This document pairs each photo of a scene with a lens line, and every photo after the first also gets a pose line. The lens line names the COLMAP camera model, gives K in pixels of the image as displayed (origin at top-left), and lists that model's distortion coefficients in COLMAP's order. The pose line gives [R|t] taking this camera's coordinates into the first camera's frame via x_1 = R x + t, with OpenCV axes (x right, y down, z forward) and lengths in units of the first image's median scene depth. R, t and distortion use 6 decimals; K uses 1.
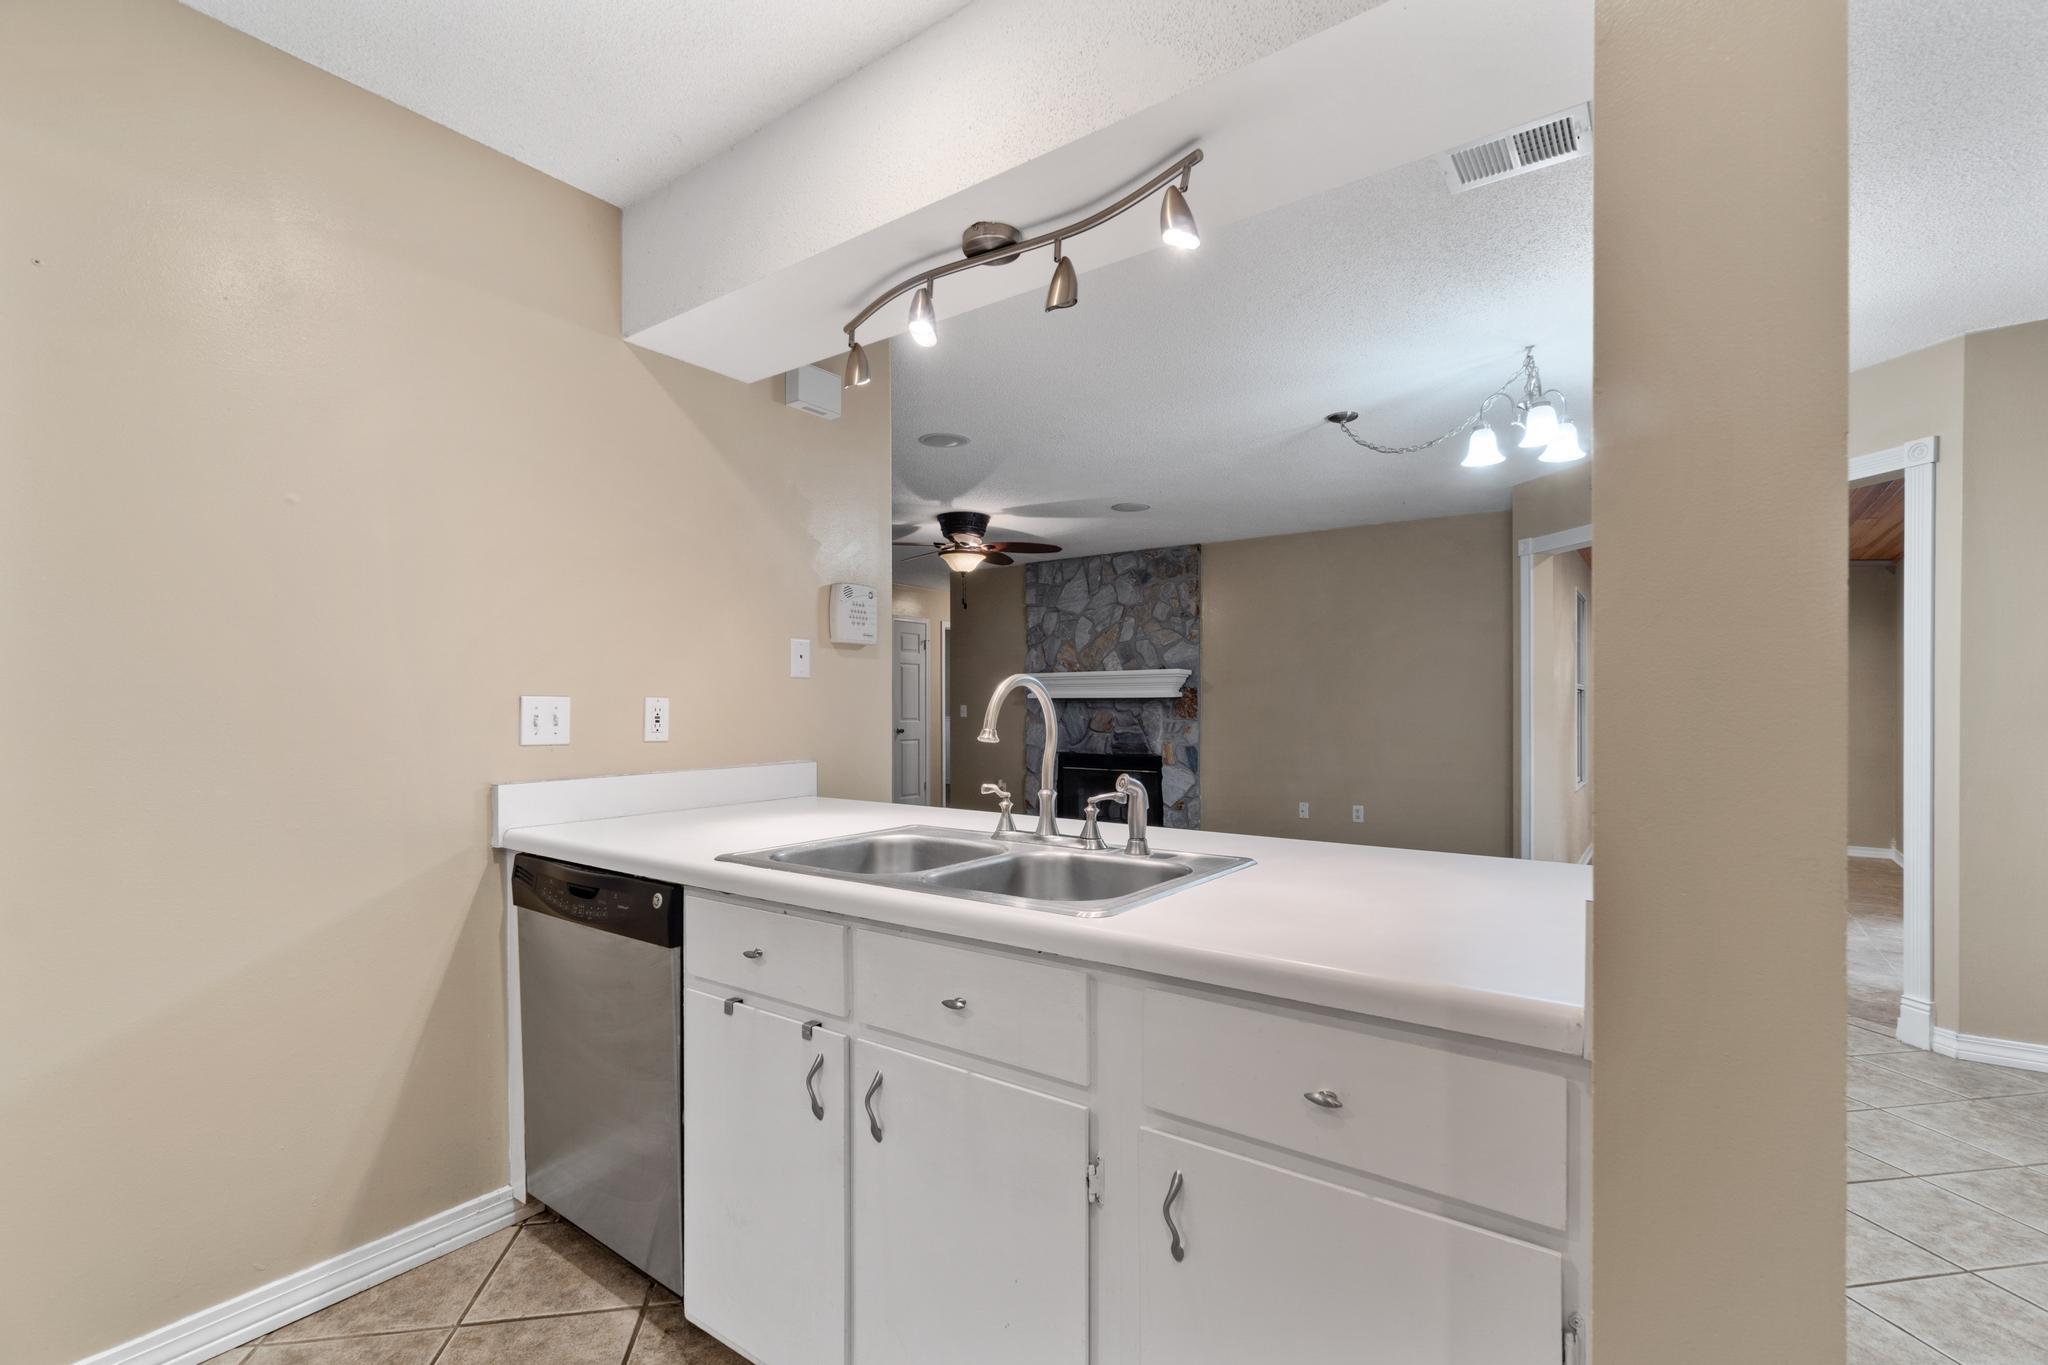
lens RADIAL K [[900.5, 0, 999.1], [0, 900.5, 707.5], [0, 0, 1]] dist [-0.004862, 0.000917]
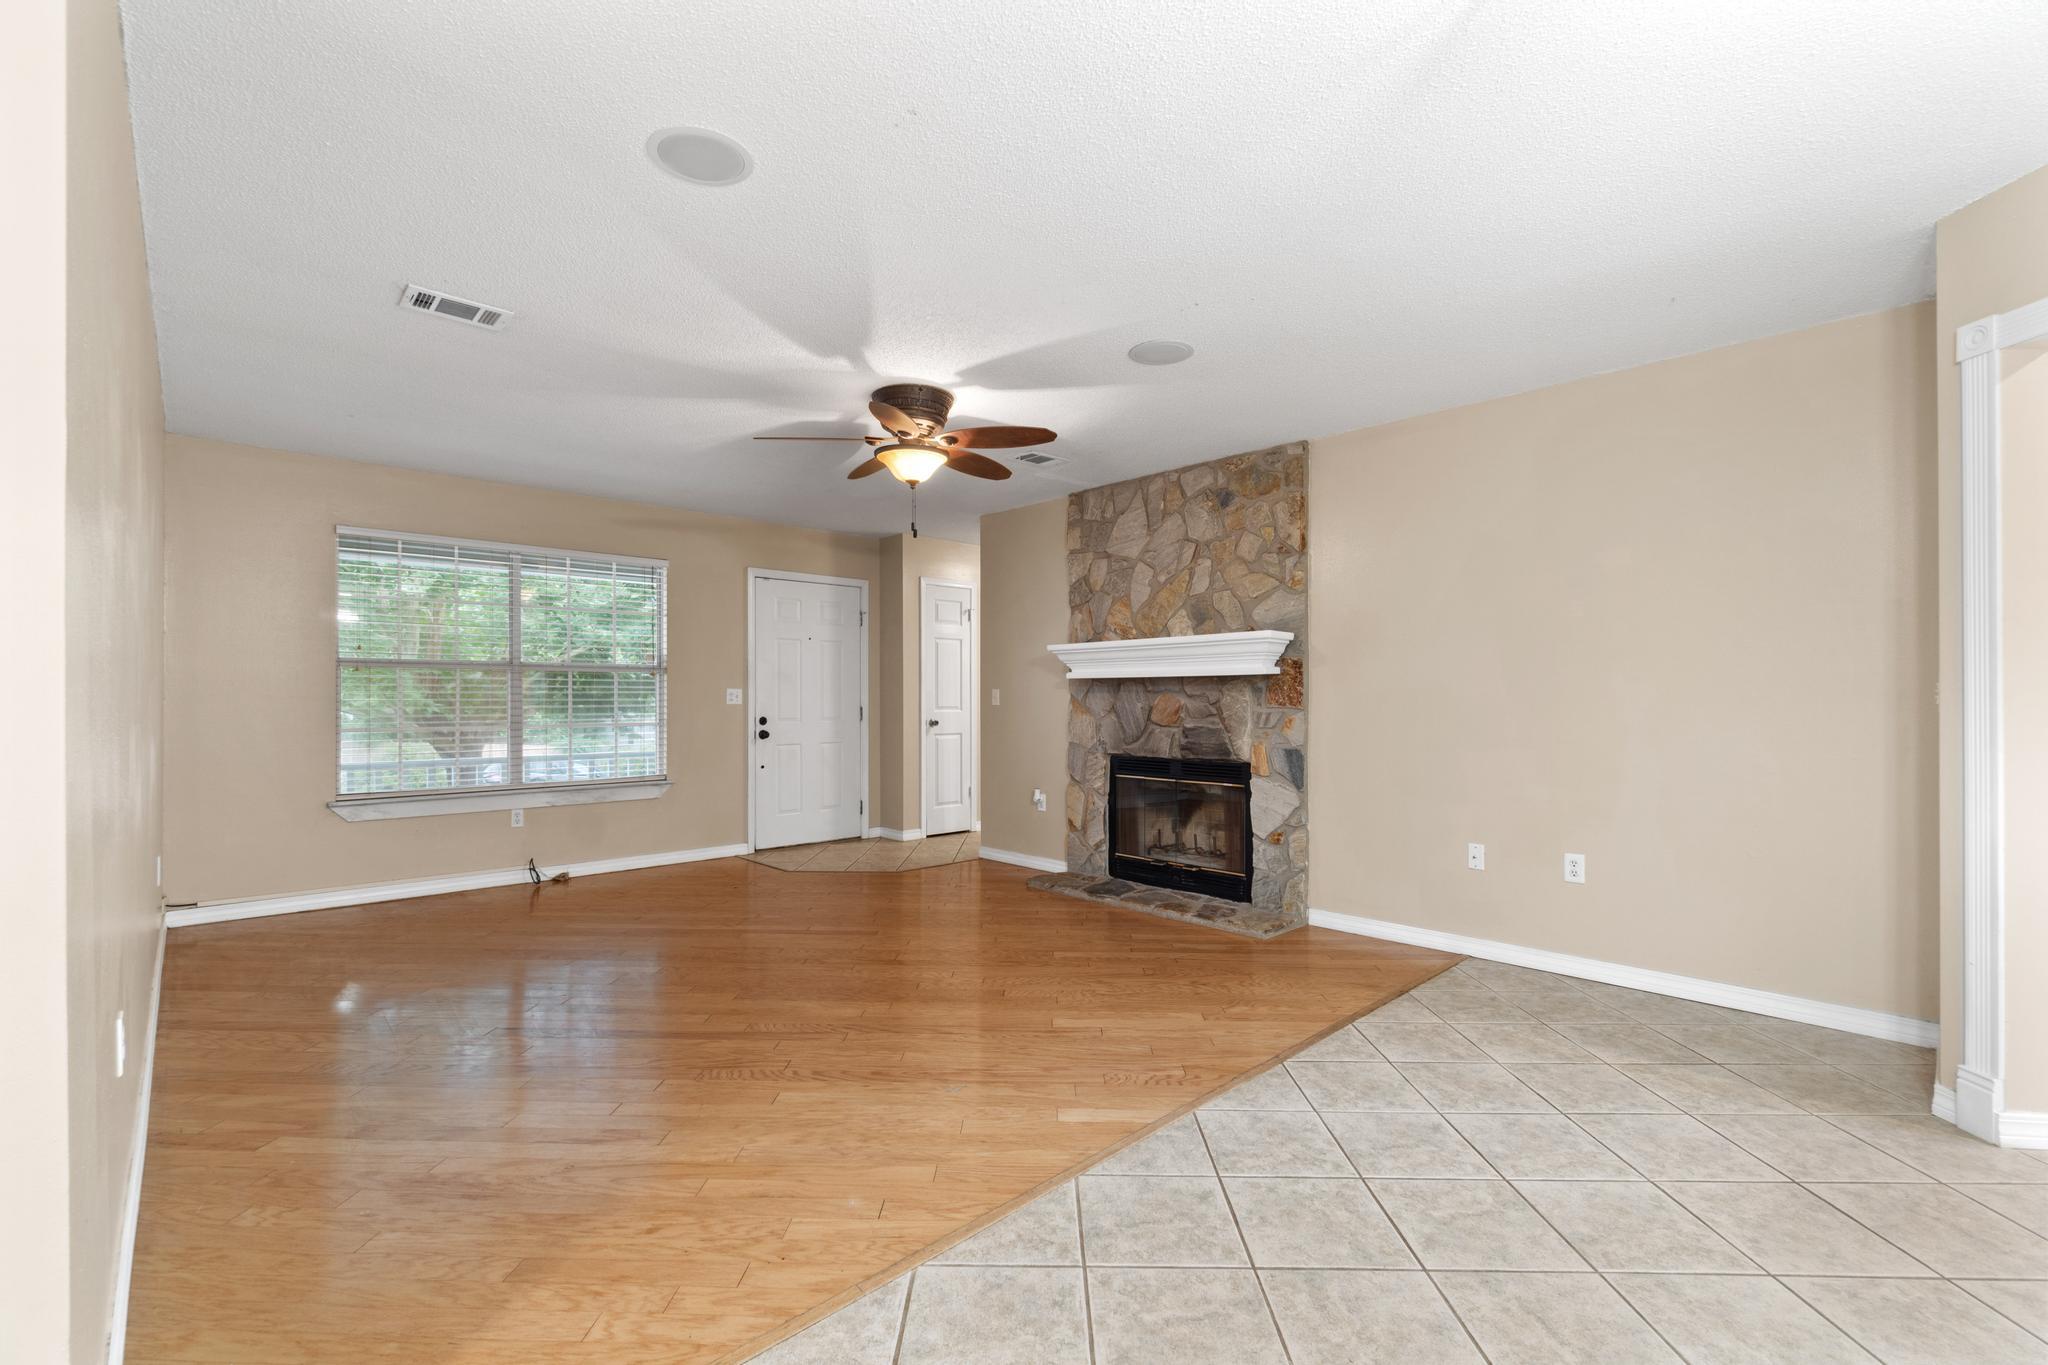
lens RADIAL K [[900.5, 0, 1010.1], [0, 900.5, 689.8], [0, 0, 1]] dist [-0.004862, 0.000917]
pose [[0.987778, -0.002497, -0.155845, 0.107973], [0.001133, 0.999960, -0.008843, 0.005457], [0.155861, 0.008558, 0.987742, 0.308941]]
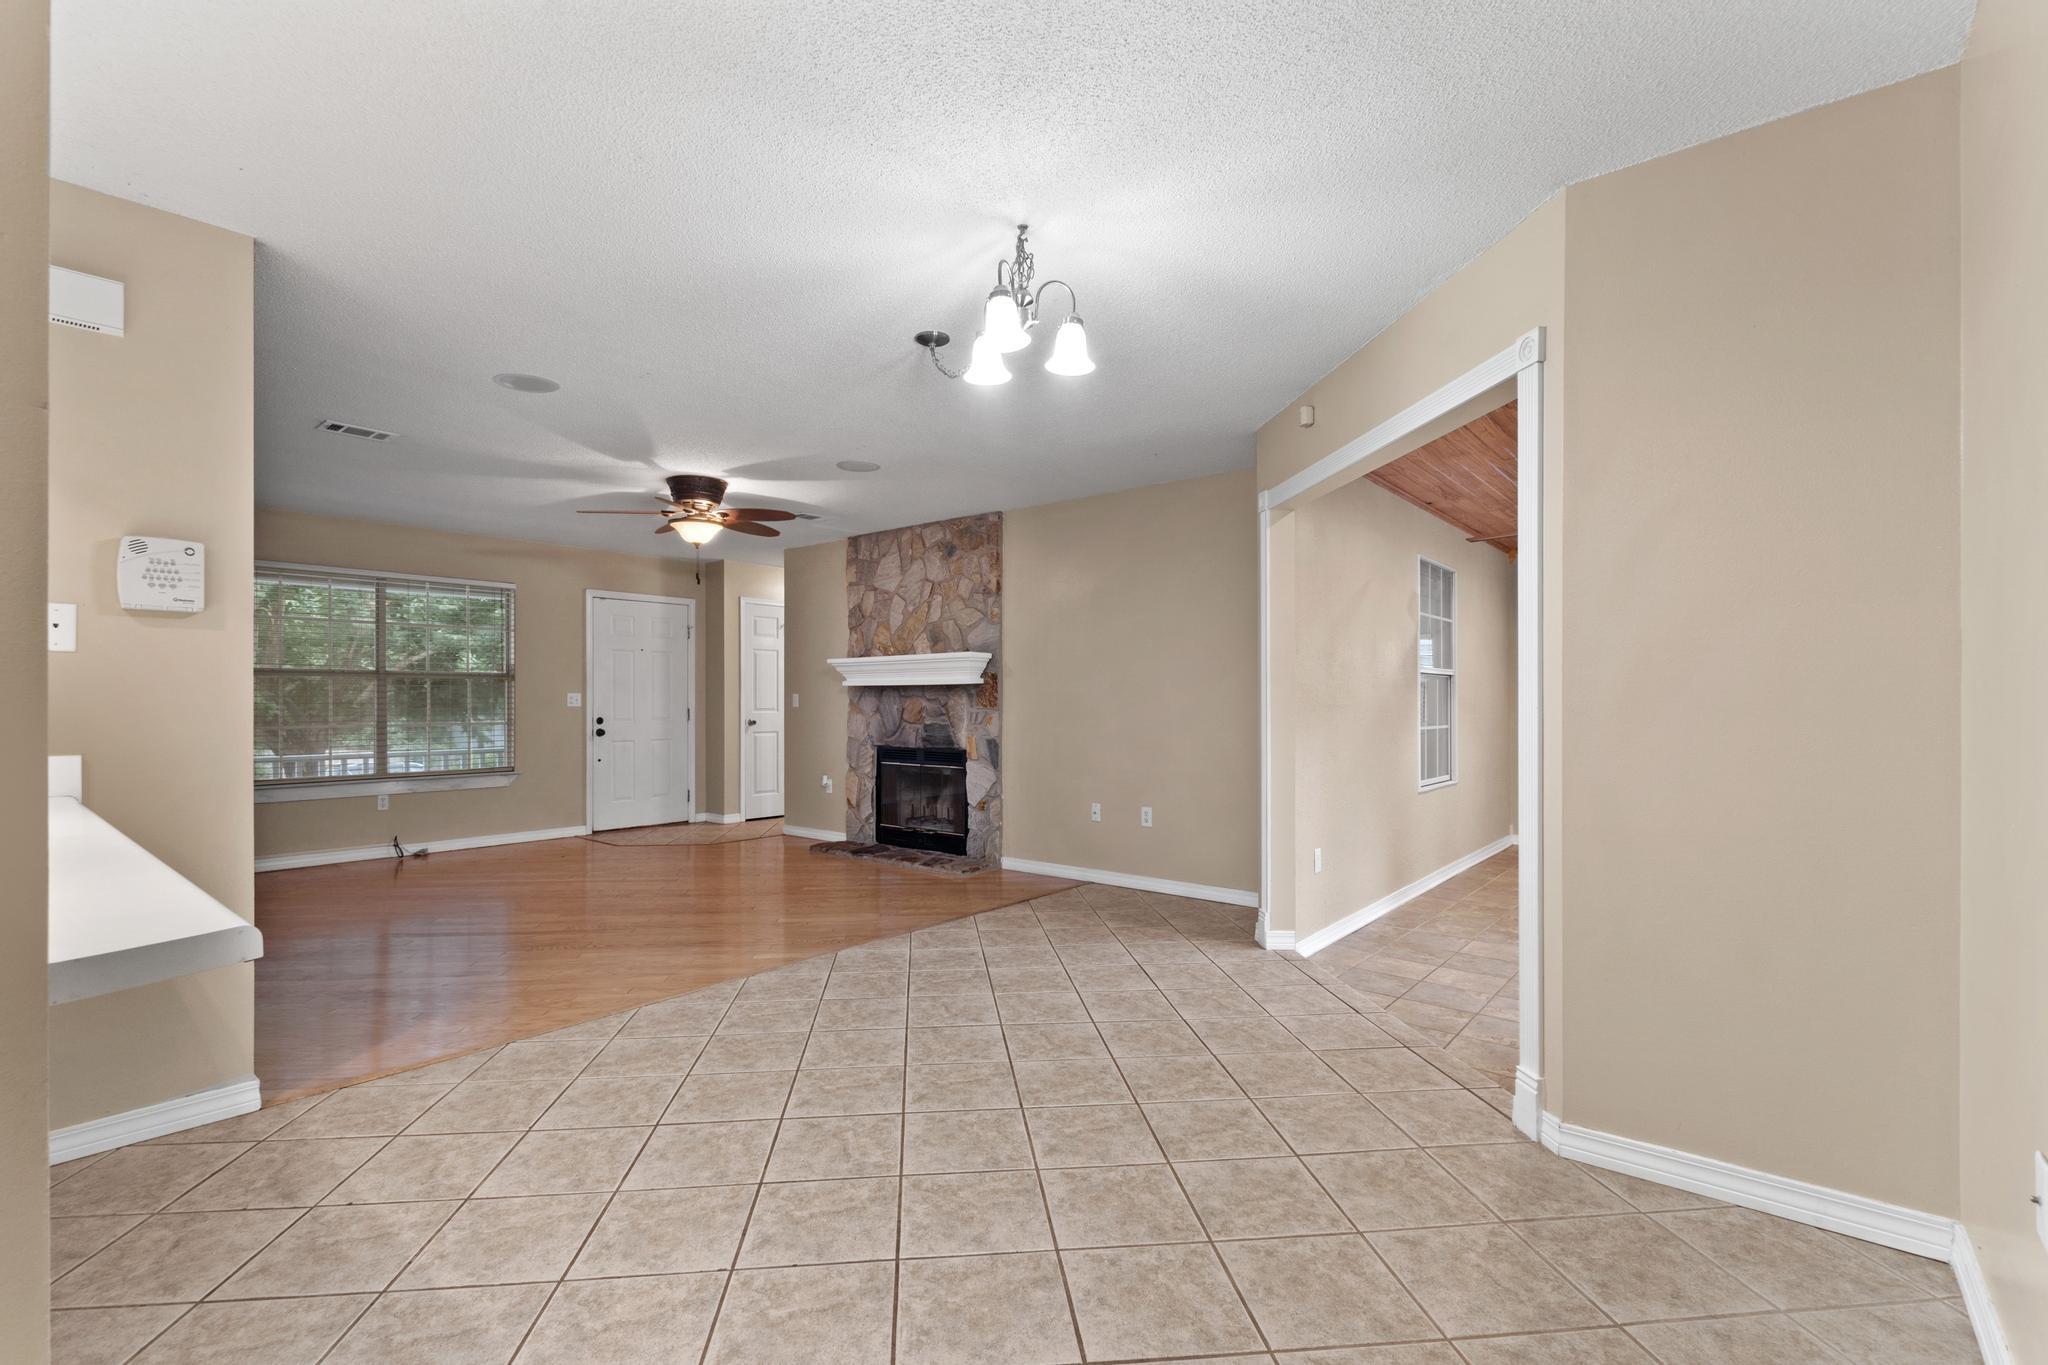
lens RADIAL K [[933.5, 0, 980.2], [0, 933.5, 695.4], [0, 0, 1]] dist [-0.016718, 0.000512]
pose [[0.998010, -0.000322, -0.063055, 0.250869], [-0.000009, 0.999986, -0.005253, 0.004667], [0.063056, 0.005243, 0.997996, 0.078270]]
